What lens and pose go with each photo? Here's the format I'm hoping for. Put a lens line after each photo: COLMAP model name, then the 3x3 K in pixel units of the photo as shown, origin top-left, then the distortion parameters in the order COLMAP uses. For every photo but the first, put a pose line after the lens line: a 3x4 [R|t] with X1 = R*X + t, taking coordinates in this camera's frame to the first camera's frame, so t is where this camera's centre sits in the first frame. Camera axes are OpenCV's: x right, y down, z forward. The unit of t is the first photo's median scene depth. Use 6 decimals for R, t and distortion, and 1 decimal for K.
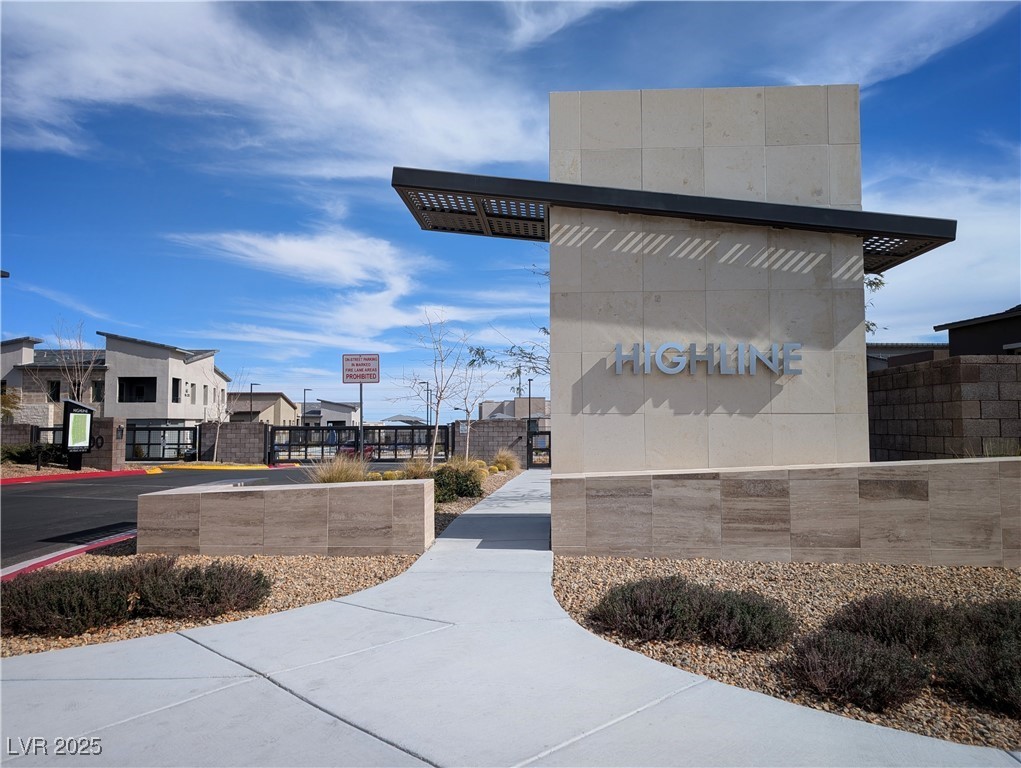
lens RADIAL K [[727.3, 0, 511.9], [0, 727.3, 382.2], [0, 0, 1]] dist [0.002860, 0.000961]
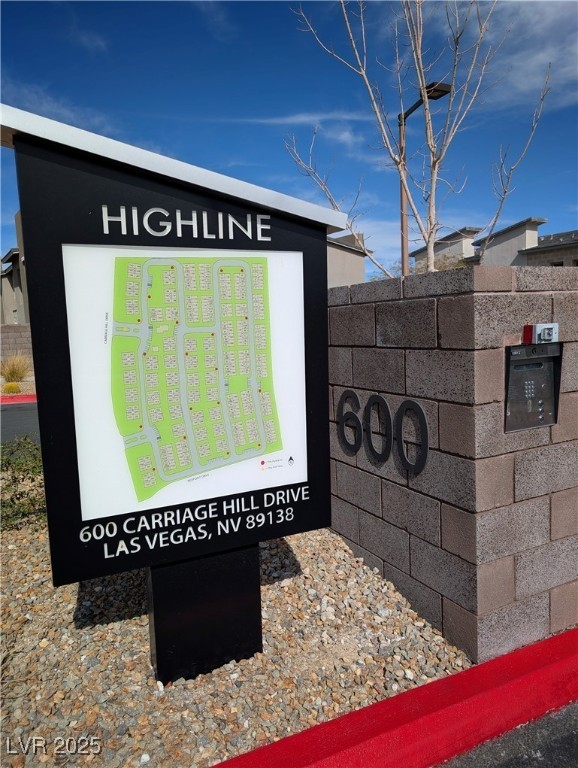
lens RADIAL K [[547.1, 0, 289.2], [0, 547.1, 381.4], [0, 0, 1]] dist [0.002860, 0.000961]
pose [[0.490217, 0.076848, -0.868206, -0.478276], [0.089498, 0.986402, 0.137844, 0.051829], [0.866993, -0.145276, 0.476674, 0.923655]]
